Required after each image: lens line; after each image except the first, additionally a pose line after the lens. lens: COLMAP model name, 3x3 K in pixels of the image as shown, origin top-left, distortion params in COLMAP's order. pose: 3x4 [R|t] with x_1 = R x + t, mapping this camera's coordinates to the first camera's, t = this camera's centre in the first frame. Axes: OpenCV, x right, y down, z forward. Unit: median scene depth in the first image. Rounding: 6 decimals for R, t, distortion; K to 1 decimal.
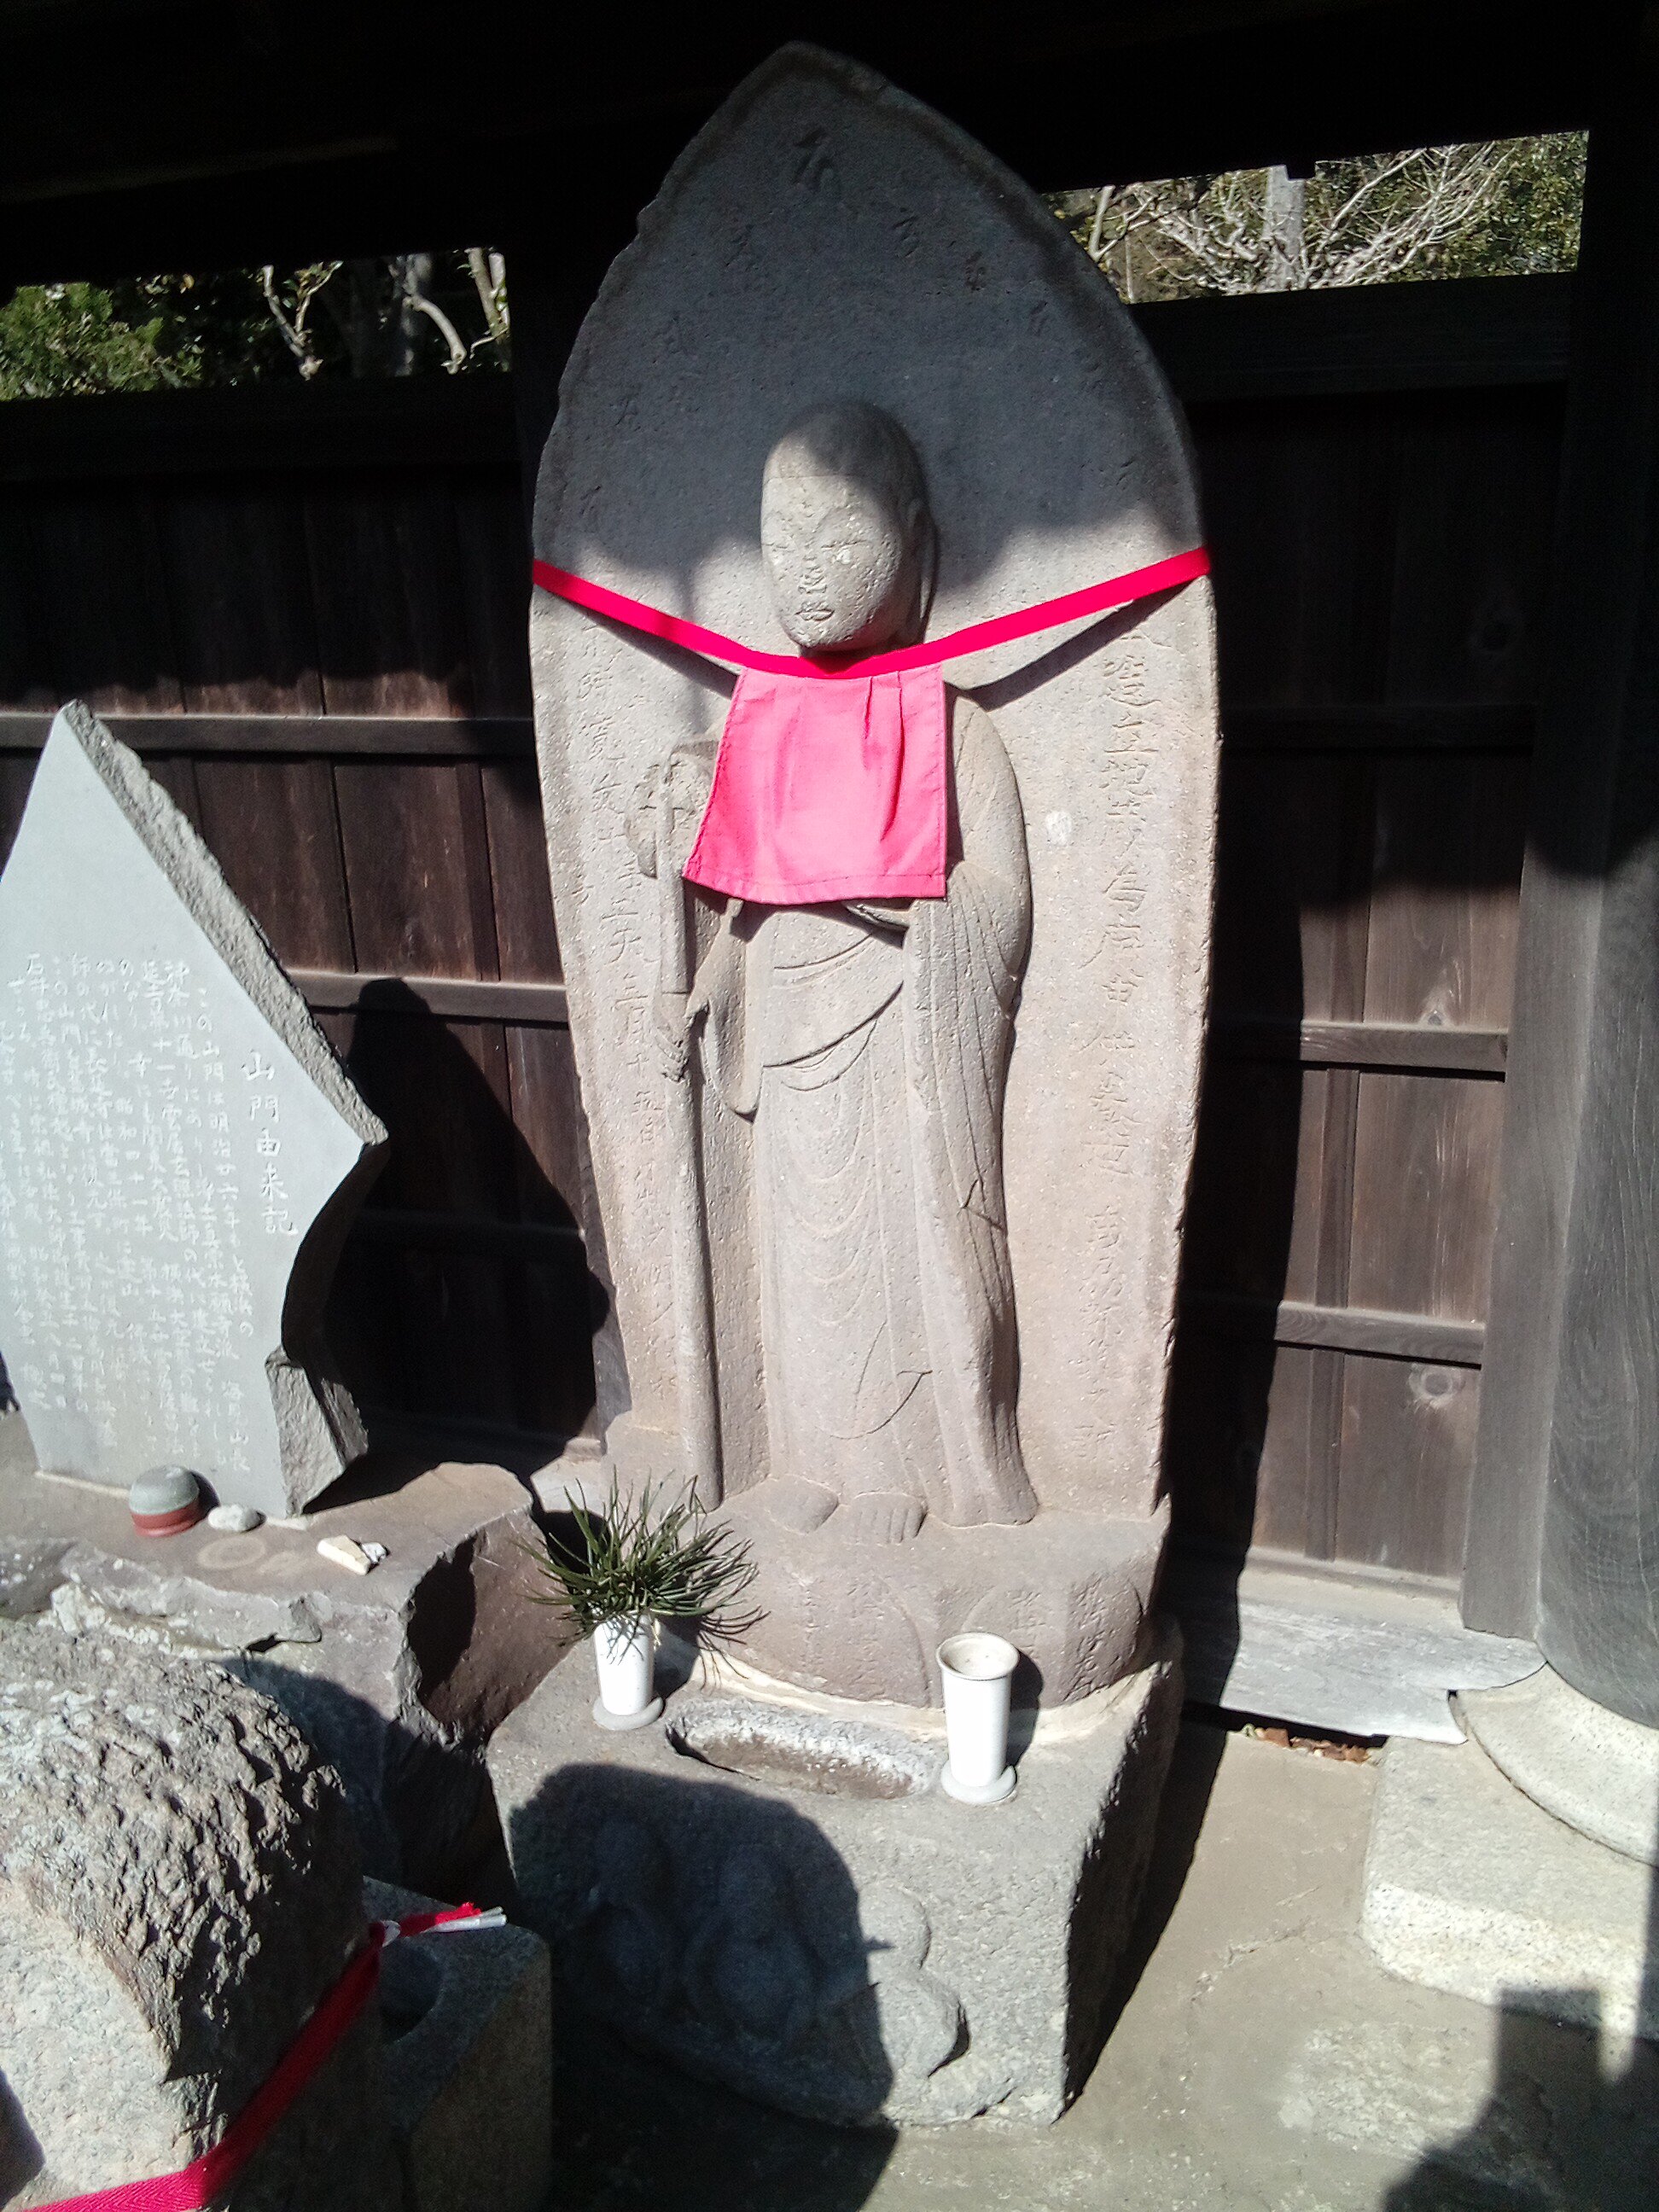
lens RADIAL K [[1809.2, 0, 829.5], [0, 1809.2, 1106.0], [0, 0, 1]] dist [0.075427, -0.000284]
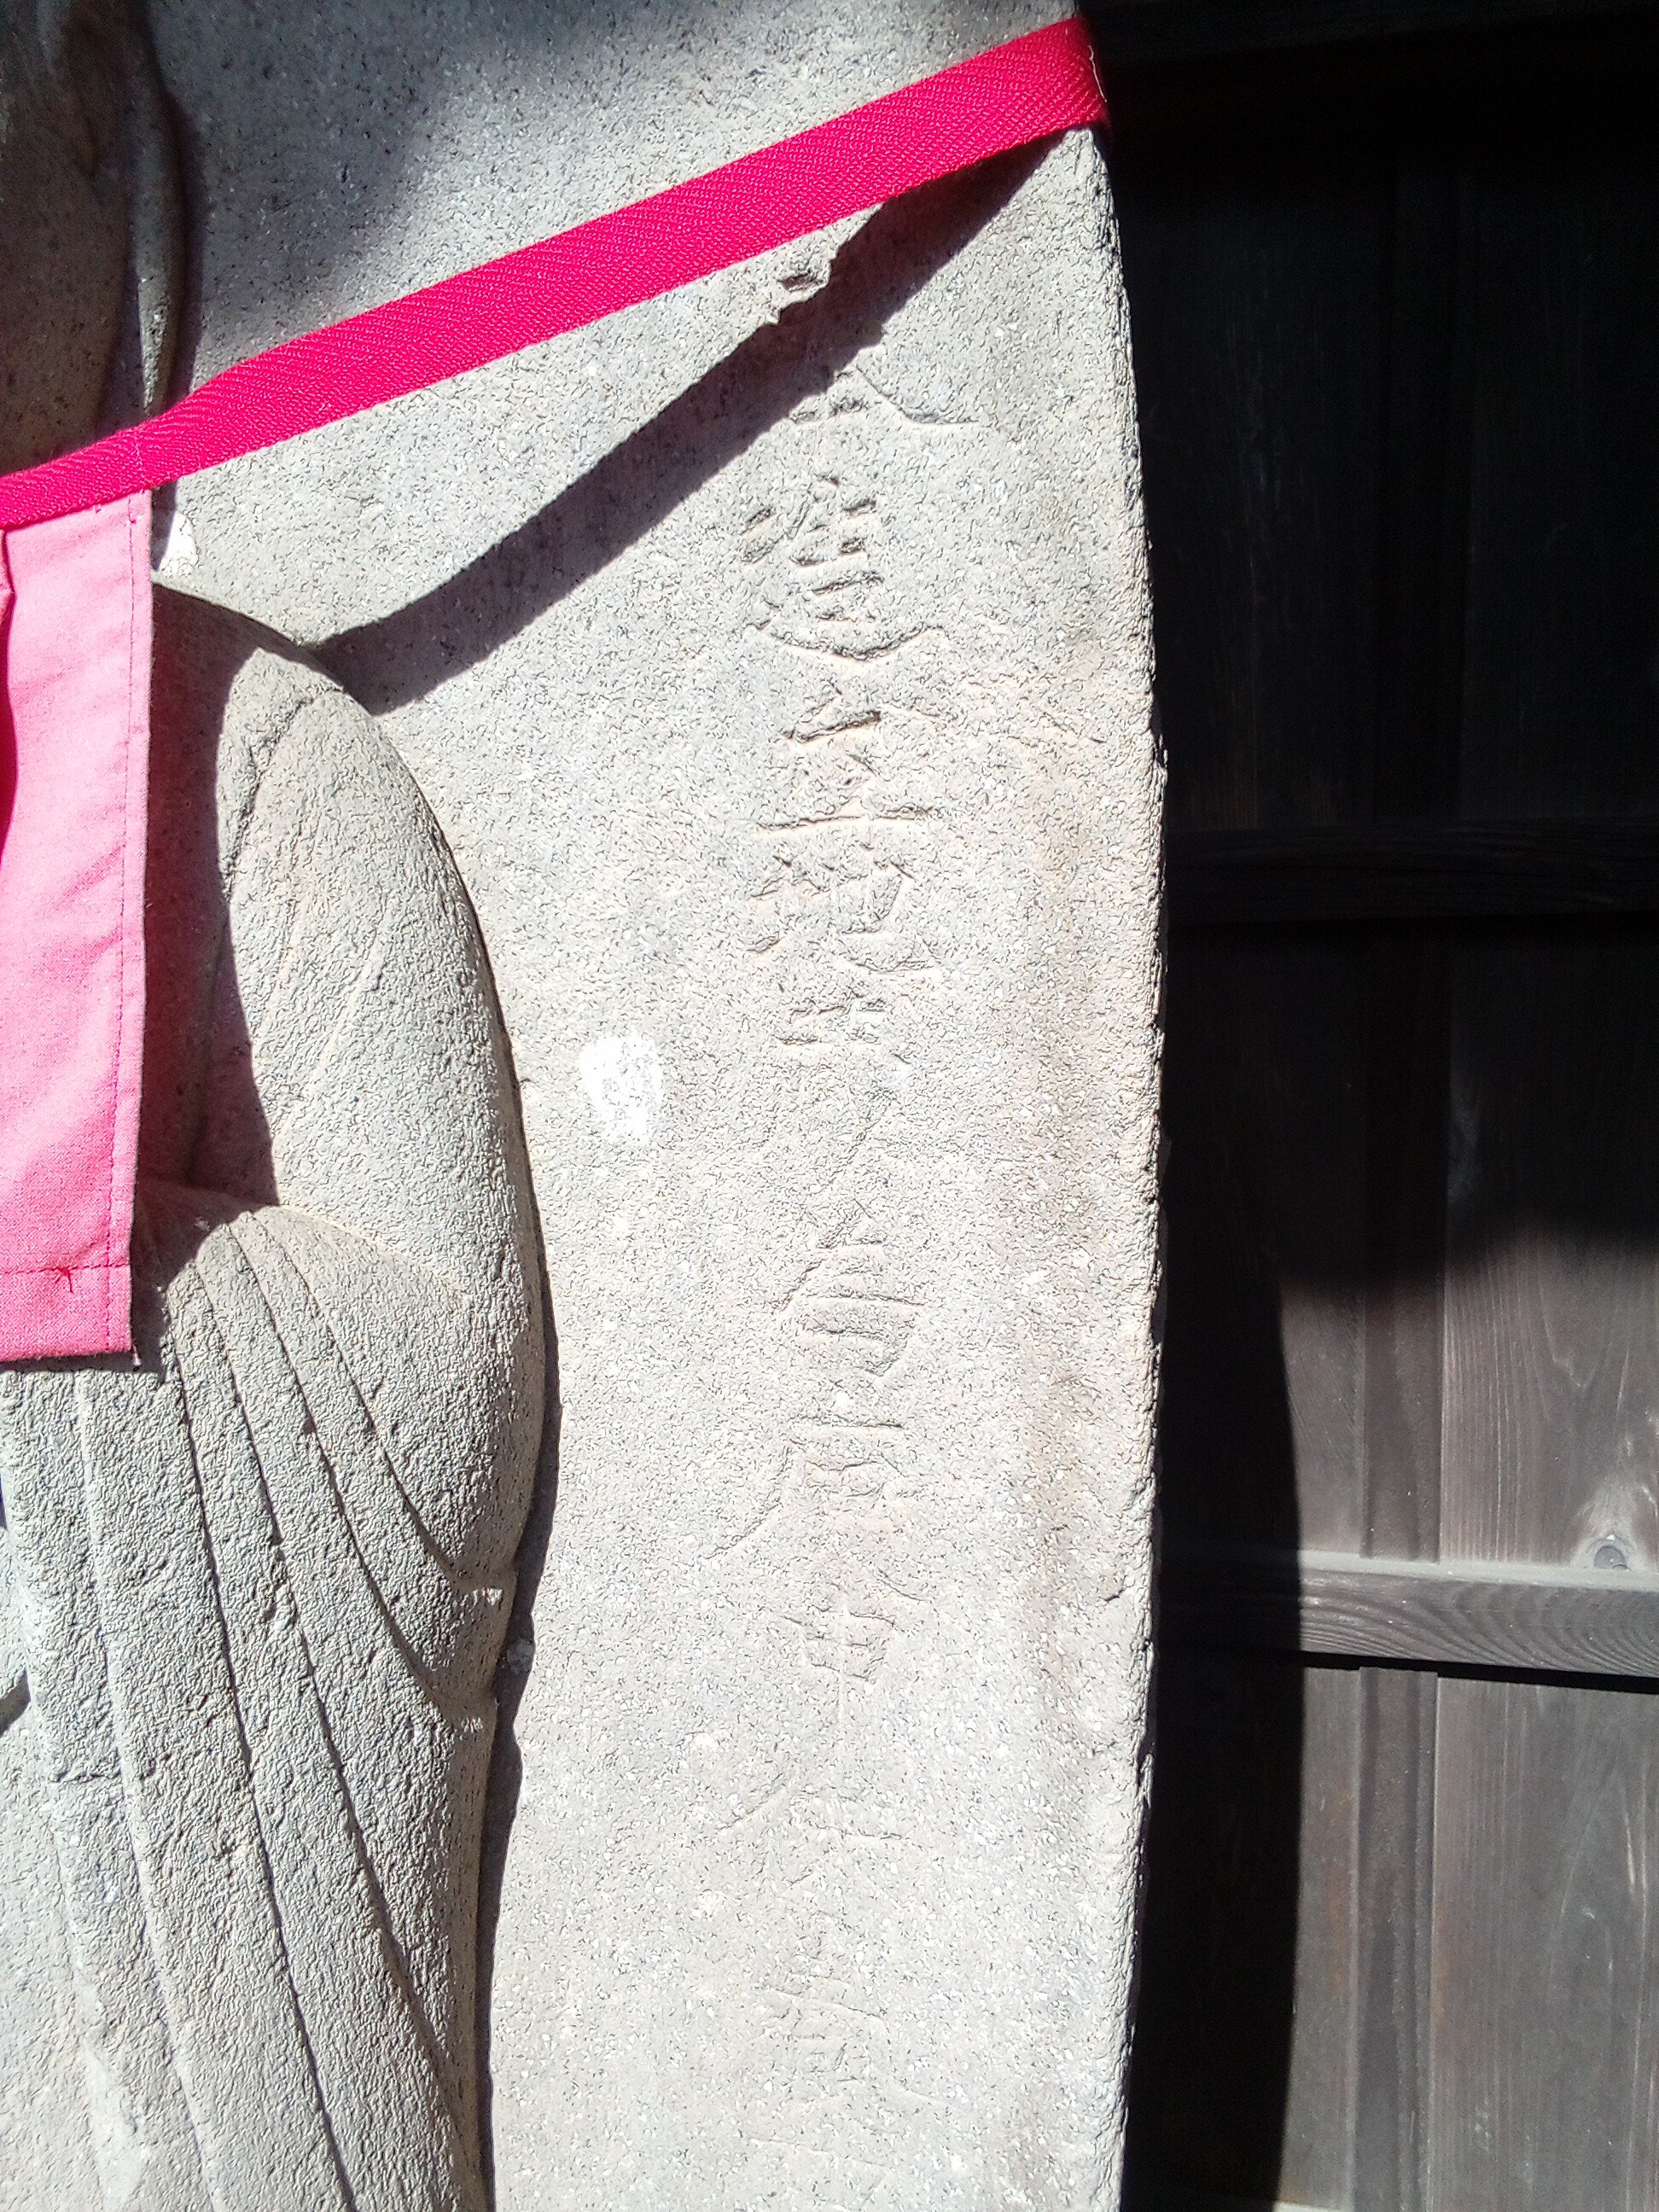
lens RADIAL K [[1822.5, 0, 773.4], [0, 1822.5, 1083.1], [0, 0, 1]] dist [0.069061, -0.114186]
pose [[0.996255, -0.005195, 0.086305, 0.122990], [0.020598, 0.983713, -0.178564, -0.098752], [-0.083972, 0.179673, 0.980136, 0.691668]]
